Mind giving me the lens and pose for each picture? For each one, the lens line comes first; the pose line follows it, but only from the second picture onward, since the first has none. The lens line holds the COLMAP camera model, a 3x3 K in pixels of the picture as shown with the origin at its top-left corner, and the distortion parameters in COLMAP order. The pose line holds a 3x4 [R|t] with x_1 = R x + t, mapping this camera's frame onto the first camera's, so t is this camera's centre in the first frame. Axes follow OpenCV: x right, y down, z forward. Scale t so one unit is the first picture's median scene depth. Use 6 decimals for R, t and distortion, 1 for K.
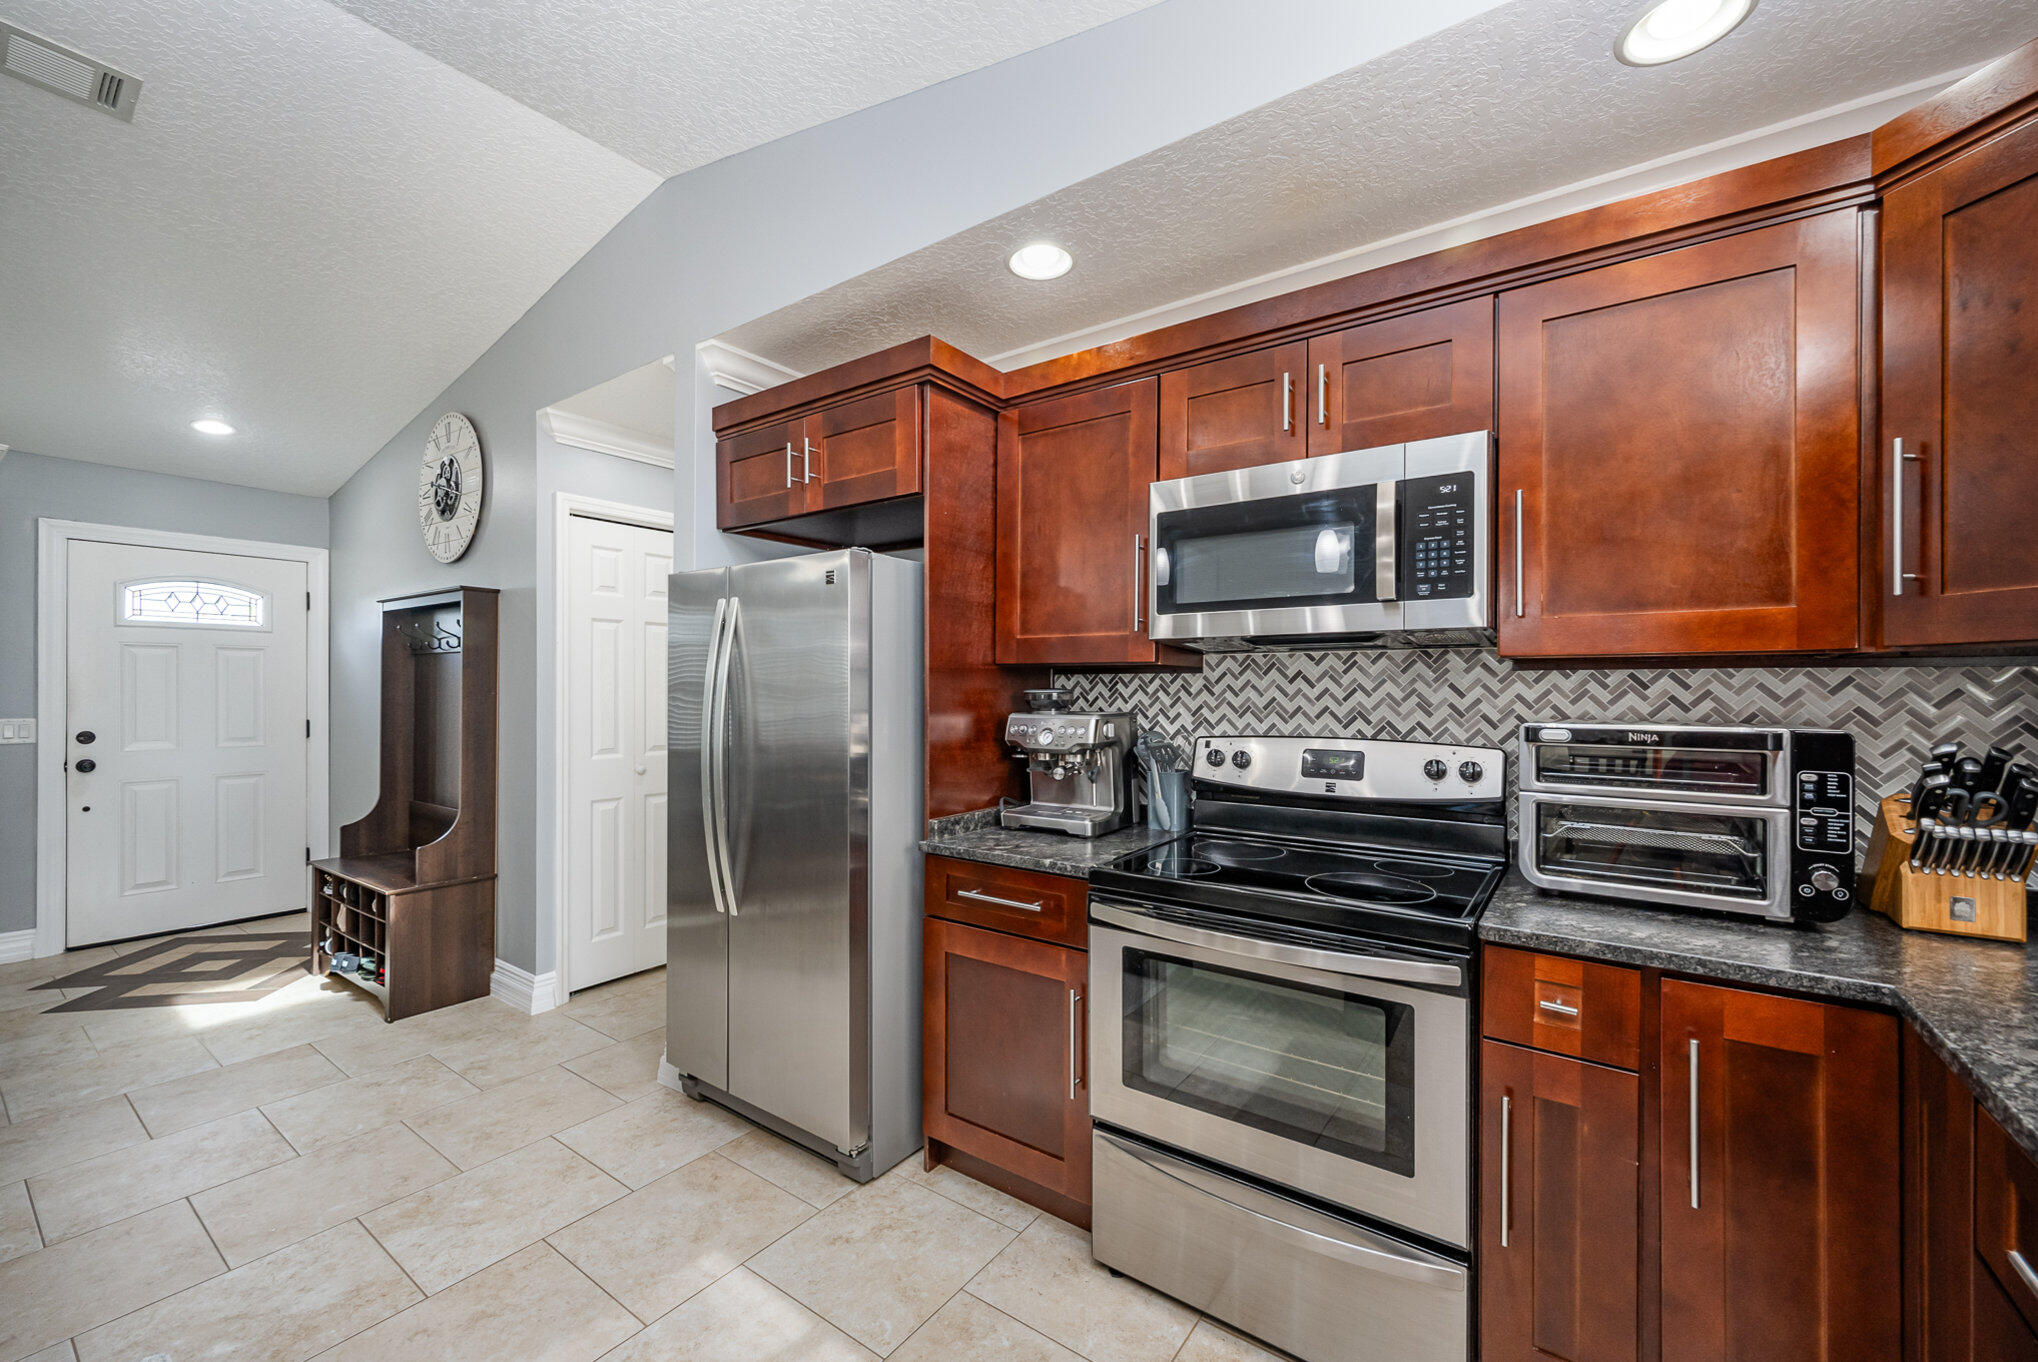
lens RADIAL K [[811.2, 0, 1022.5], [0, 811.2, 690.3], [0, 0, 1]] dist [0.000224, 0.000689]
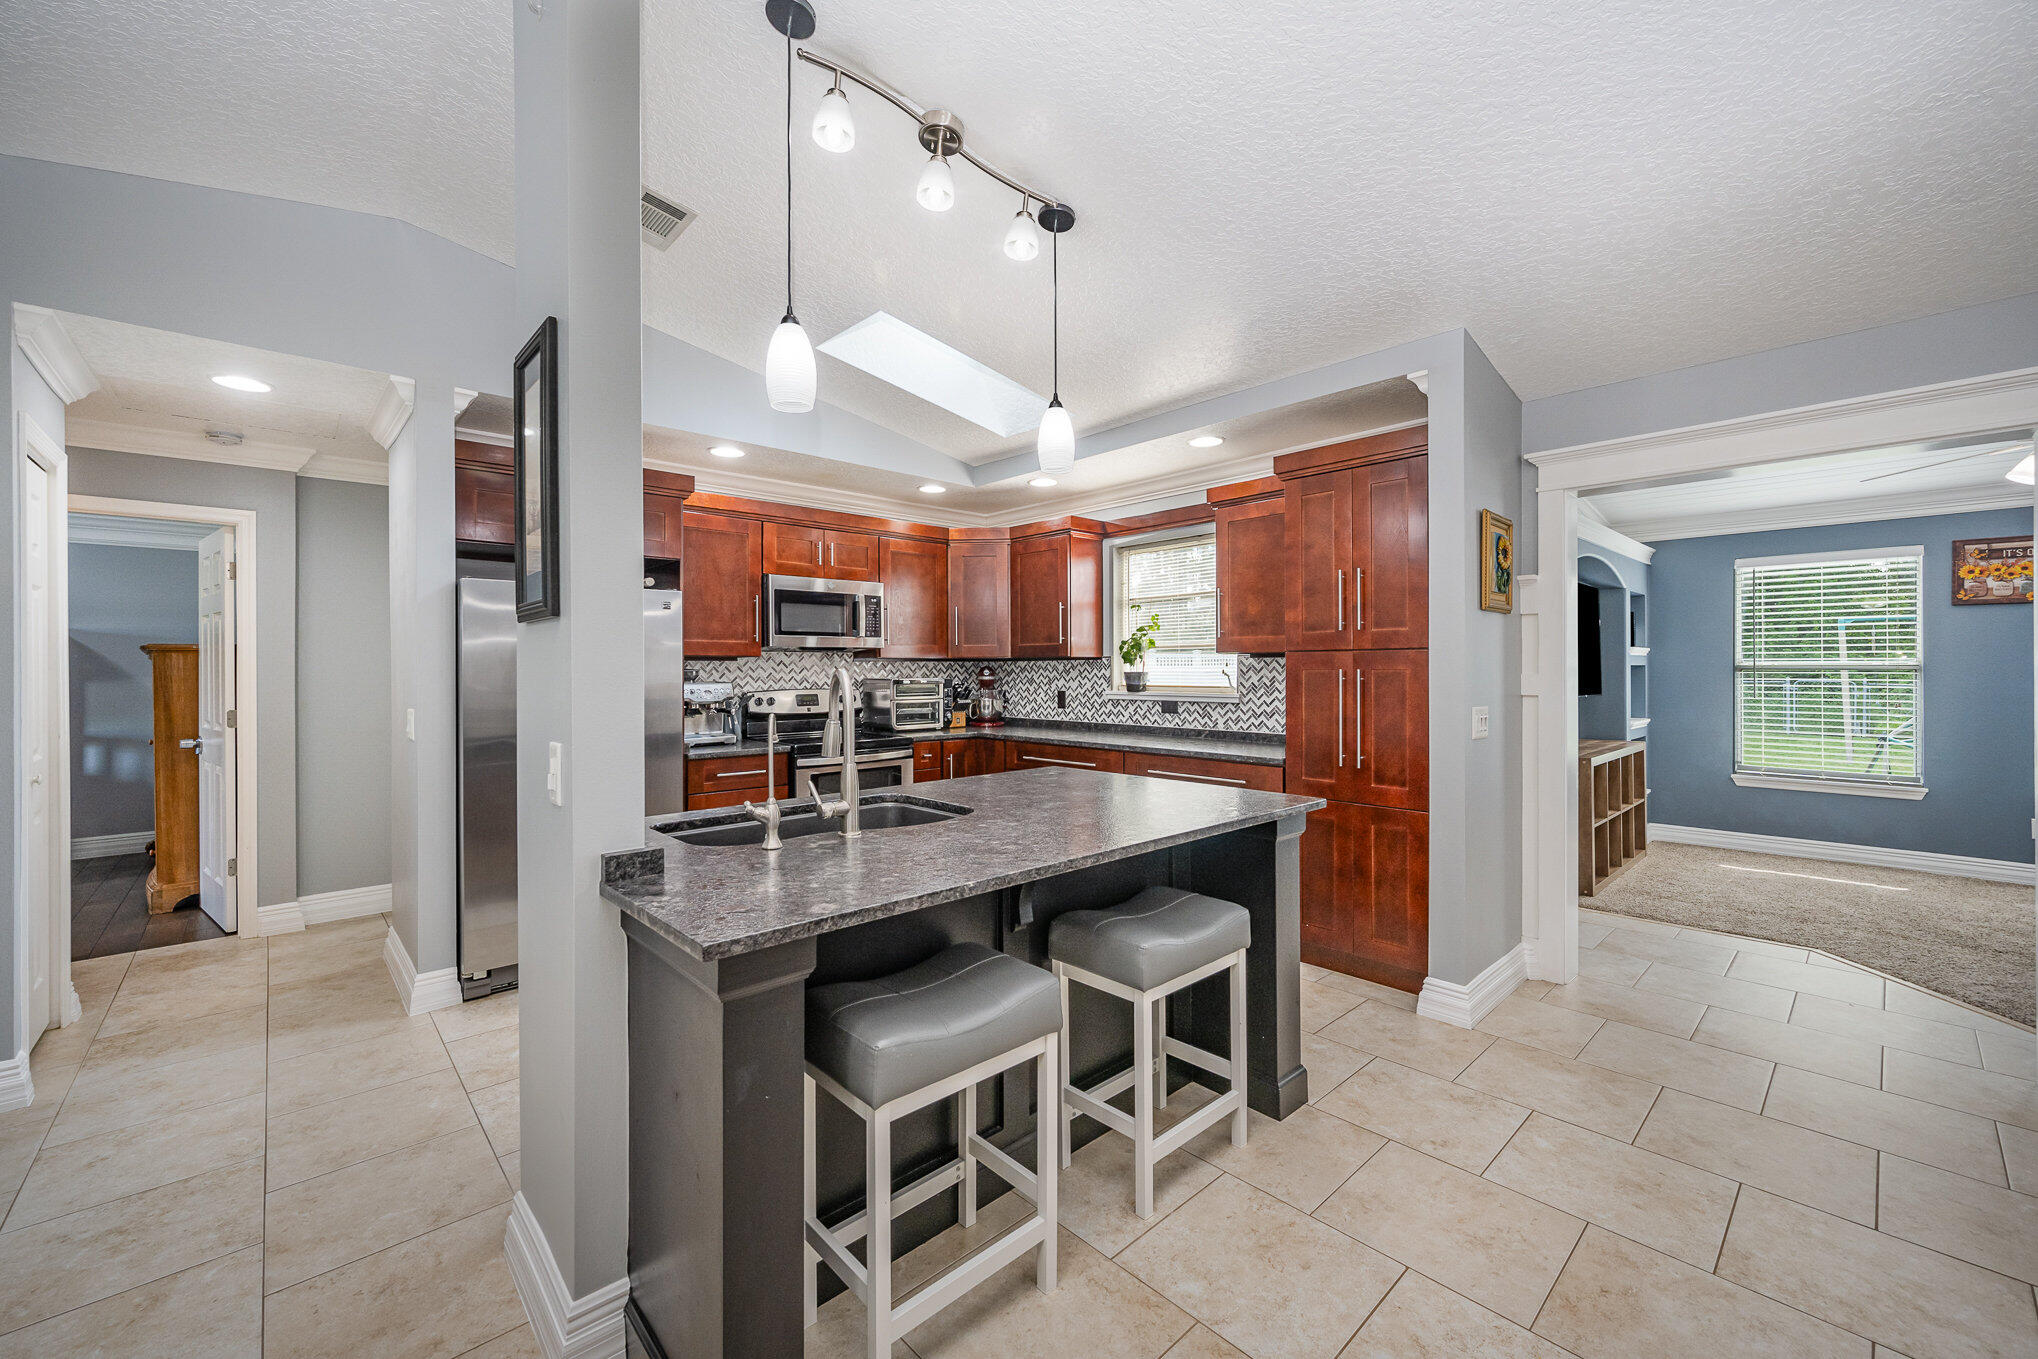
lens RADIAL K [[811.2, 0, 1016.9], [0, 811.2, 664.2], [0, 0, 1]] dist [0.000224, 0.000689]
pose [[0.200535, 0.002017, 0.979684, -1.835311], [0.006494, 0.999973, -0.003388, -0.002264], [-0.979665, 0.007042, 0.200517, -0.083914]]
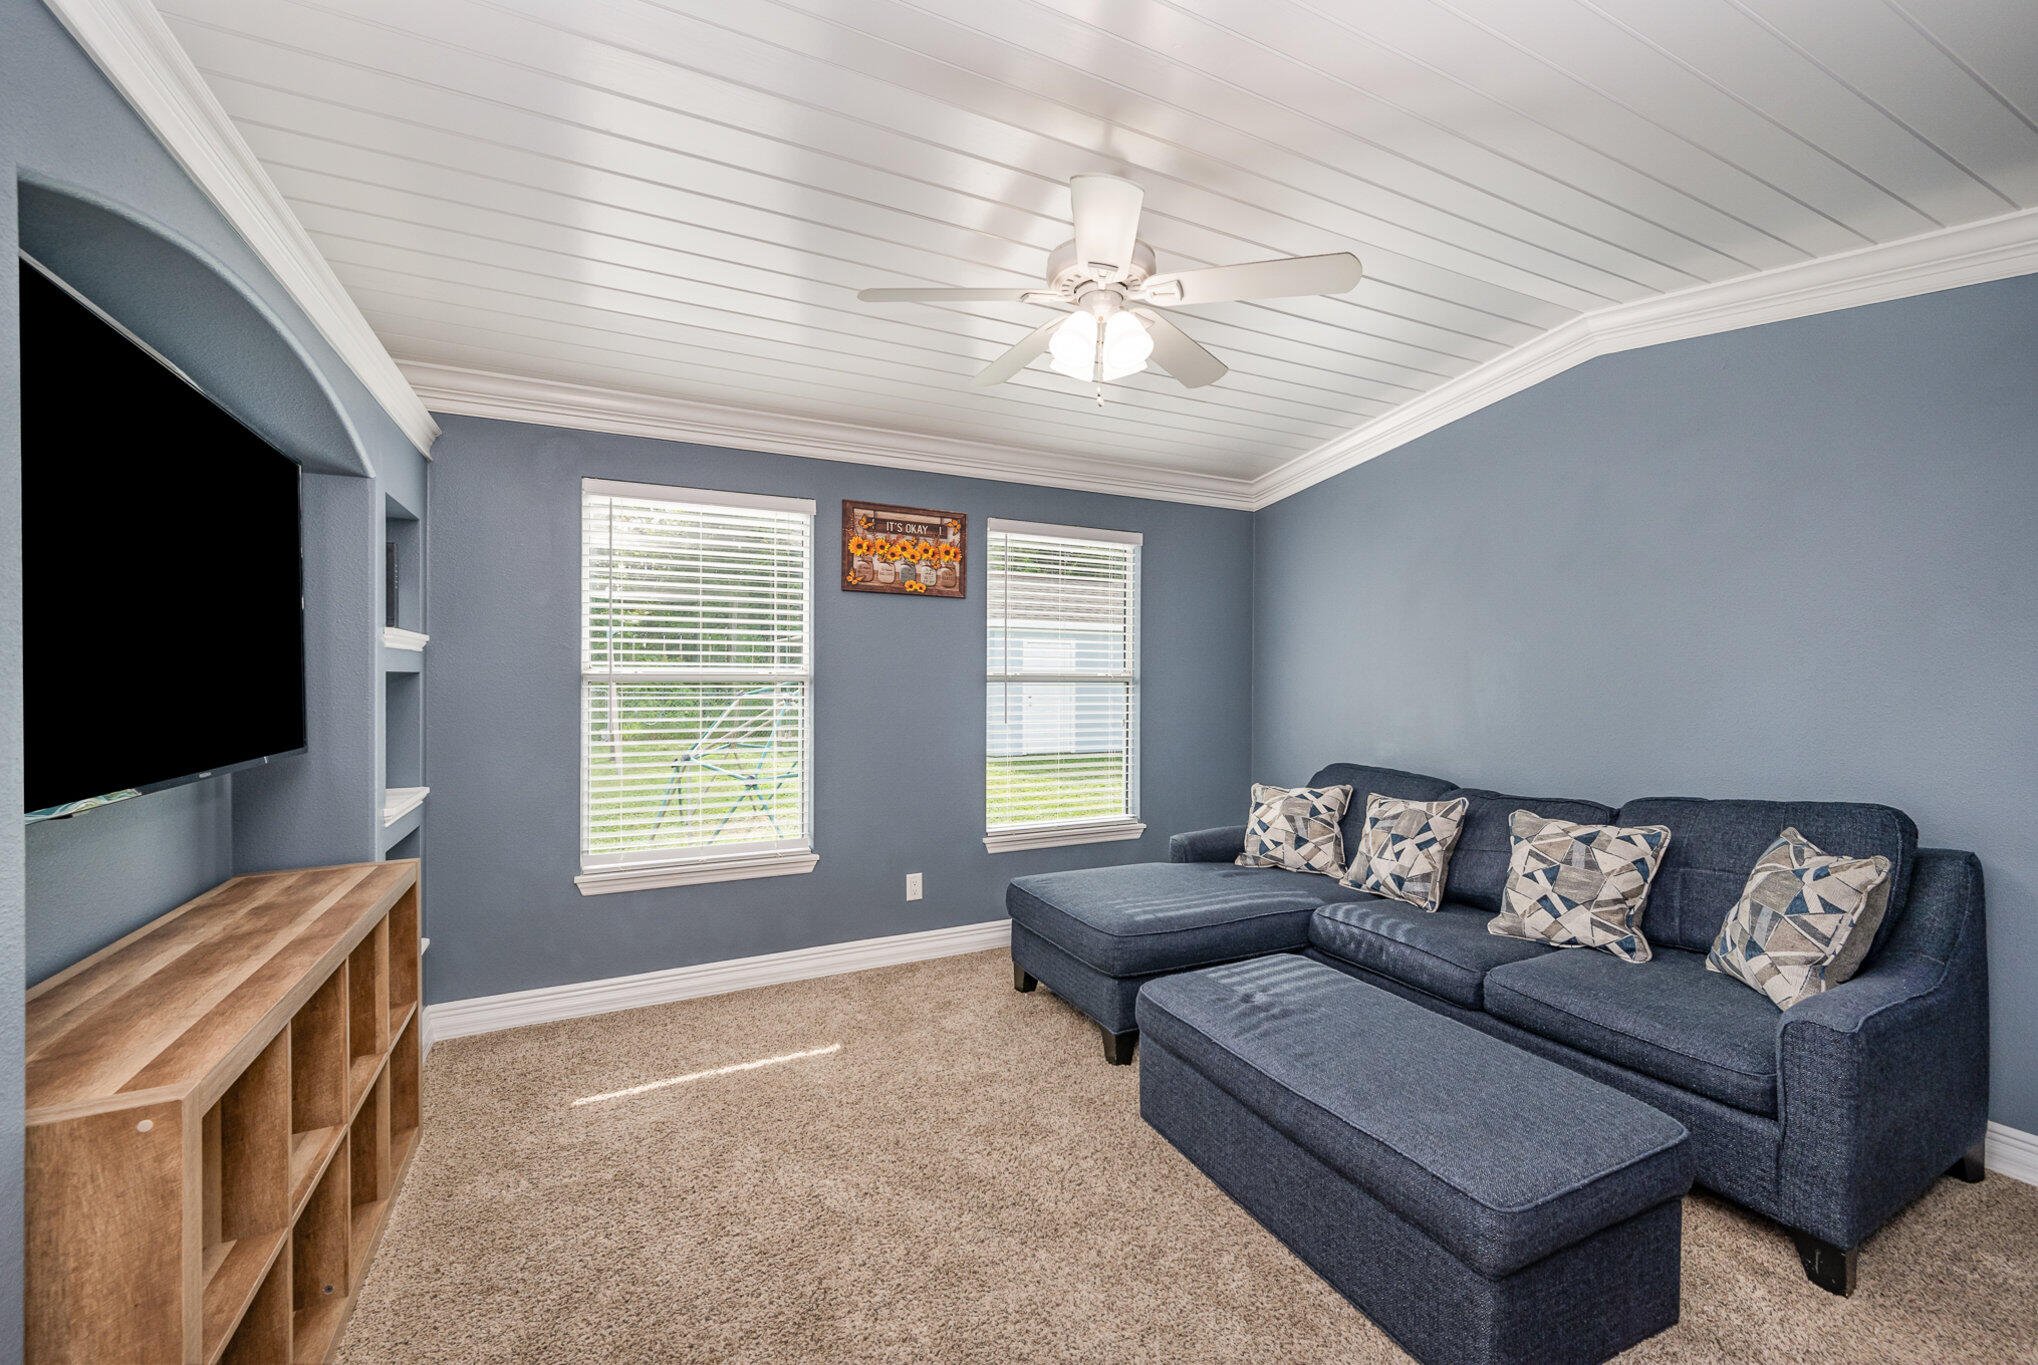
lens RADIAL K [[811.2, 0, 1006.2], [0, 811.2, 682.8], [0, 0, 1]] dist [0.000224, 0.000689]
pose [[-0.884972, -0.007909, 0.465578, -0.006740], [-0.003208, 0.999936, 0.010889, 0.006184], [-0.465634, 0.008143, -0.884940, -0.978127]]
